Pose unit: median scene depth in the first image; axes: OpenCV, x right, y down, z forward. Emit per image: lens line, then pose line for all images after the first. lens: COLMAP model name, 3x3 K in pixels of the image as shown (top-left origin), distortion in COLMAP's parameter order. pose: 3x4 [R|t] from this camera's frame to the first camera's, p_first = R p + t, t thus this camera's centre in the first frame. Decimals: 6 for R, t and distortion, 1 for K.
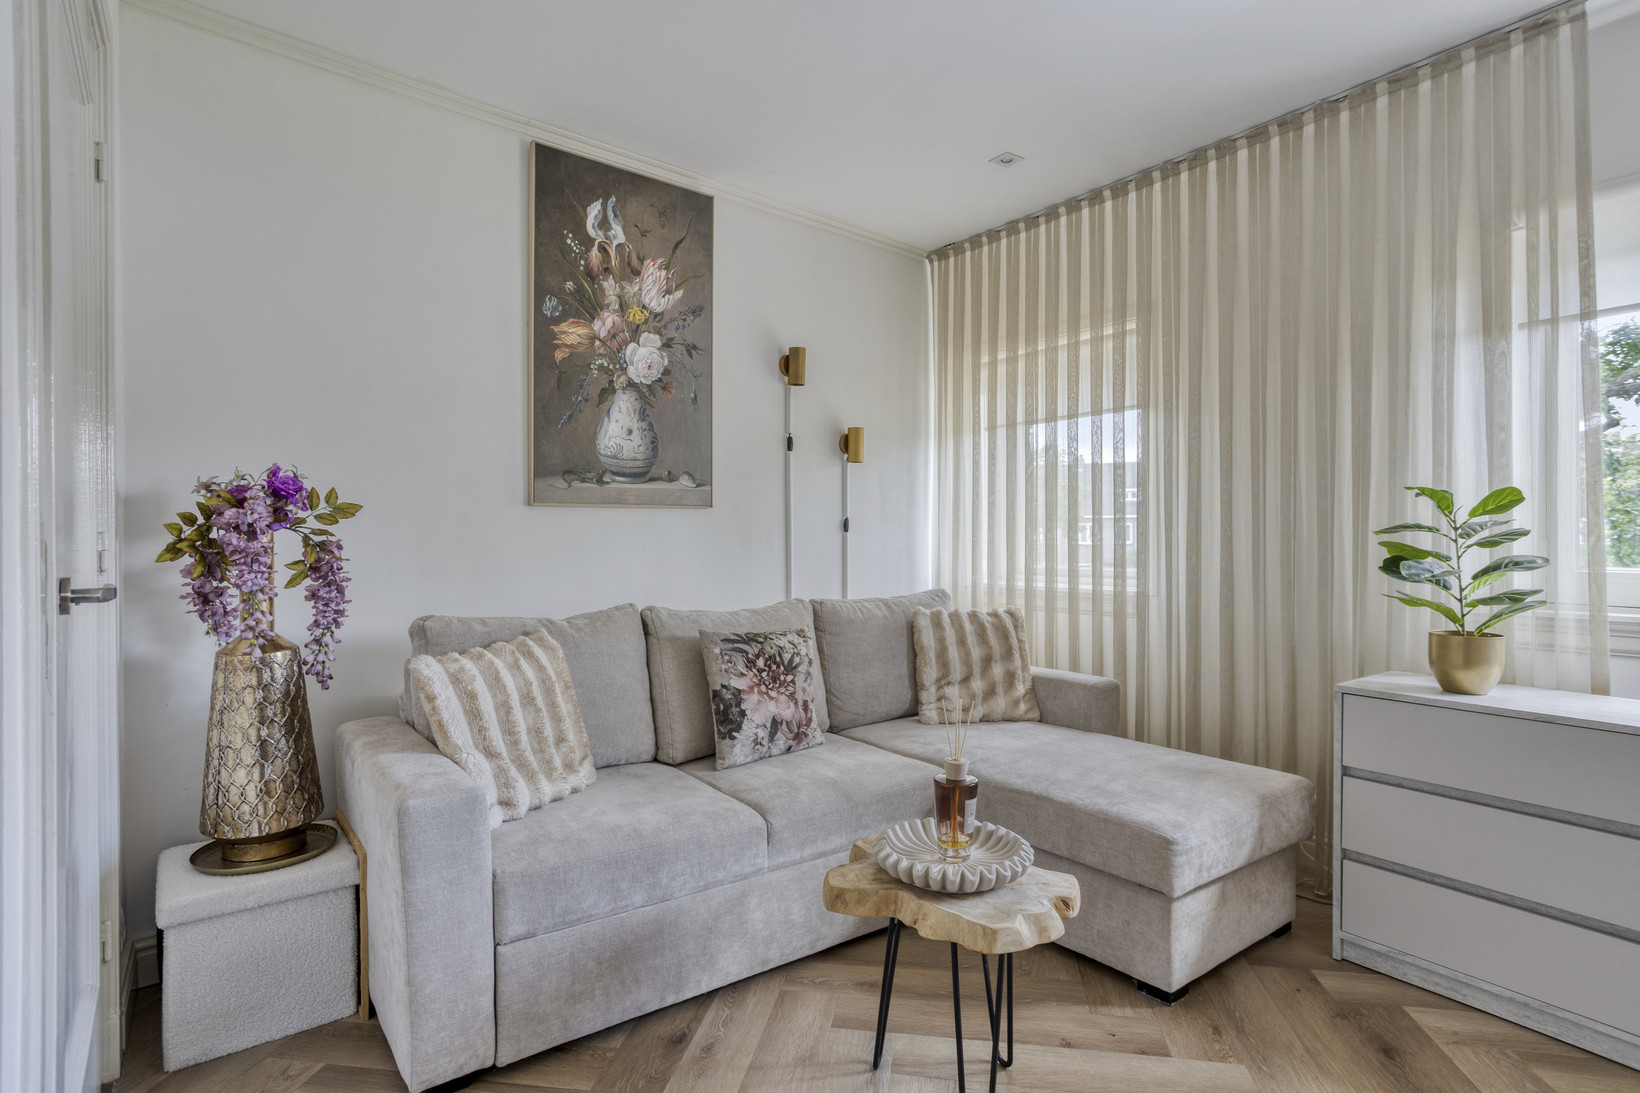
lens RADIAL K [[852.8, 0, 818.1], [0, 852.8, 536.9], [0, 0, 1]] dist [-0.038279, 0.001255]
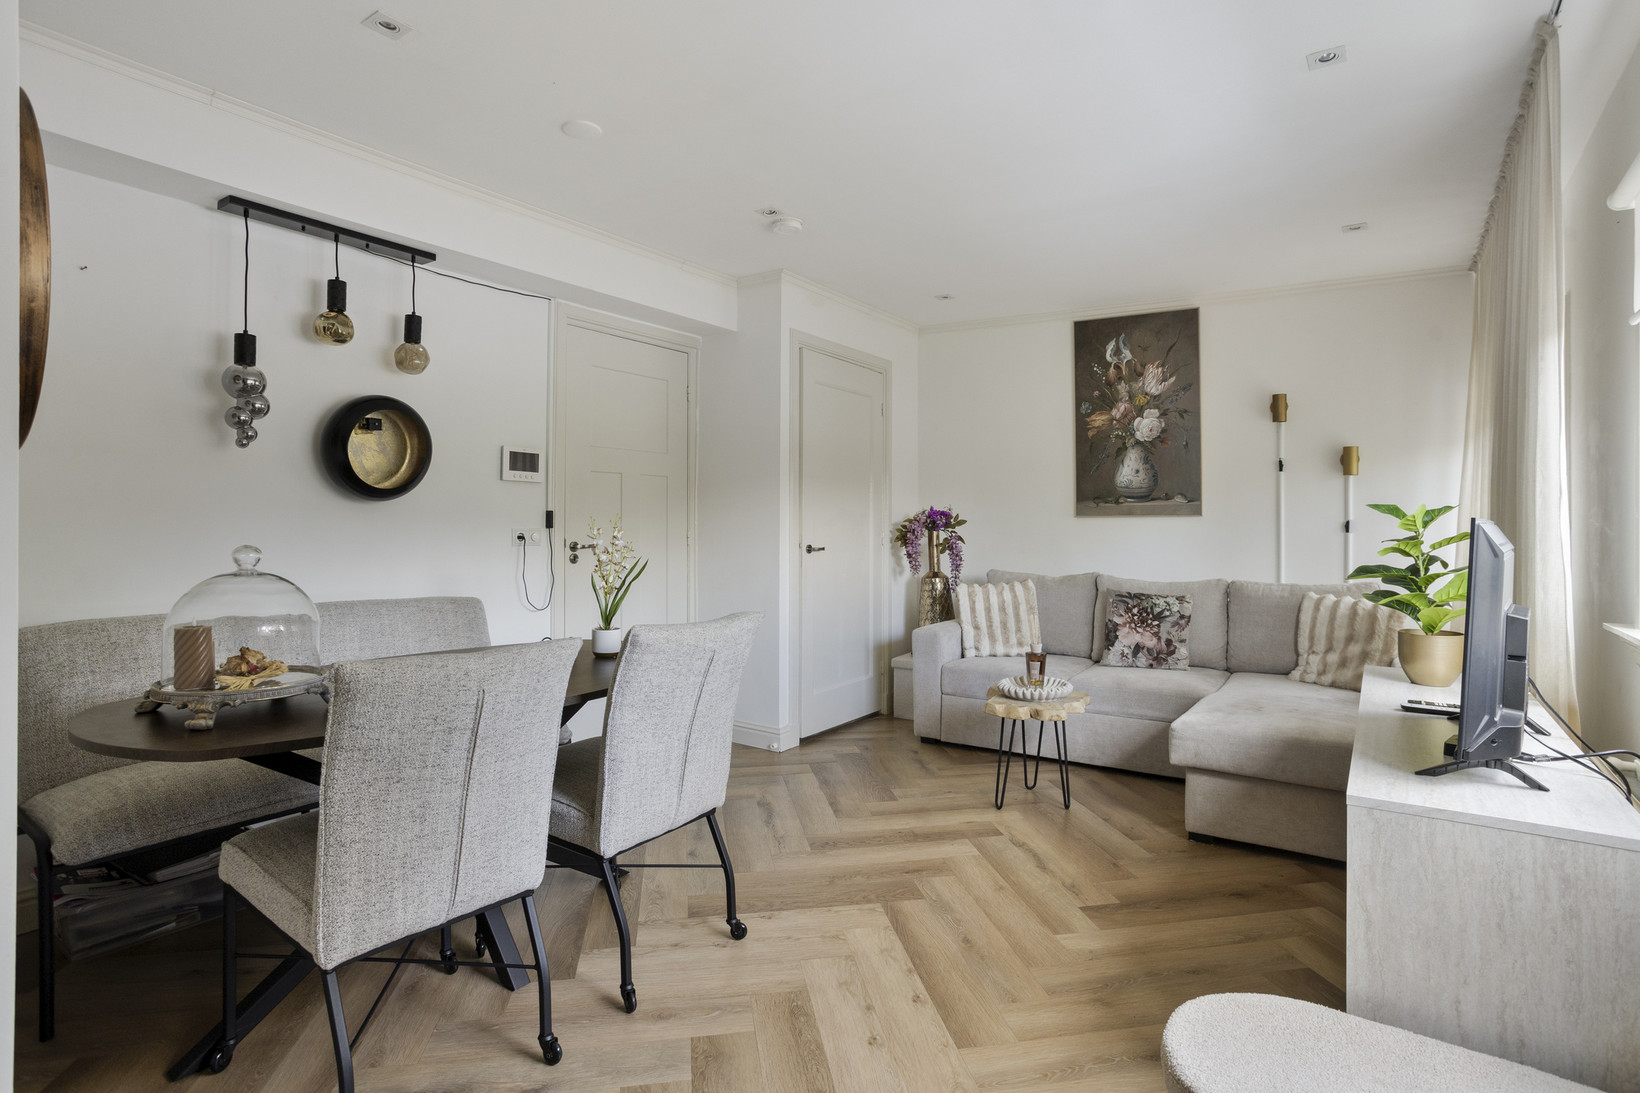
lens RADIAL K [[827.0, 0, 816.5], [0, 827.0, 518.2], [0, 0, 1]] dist [-0.078833, 0.000193]
pose [[0.315839, -0.004894, -0.948800, 1.128435], [-0.004527, 0.999968, -0.006664, -0.019542], [0.948802, 0.006400, 0.315807, -0.099353]]
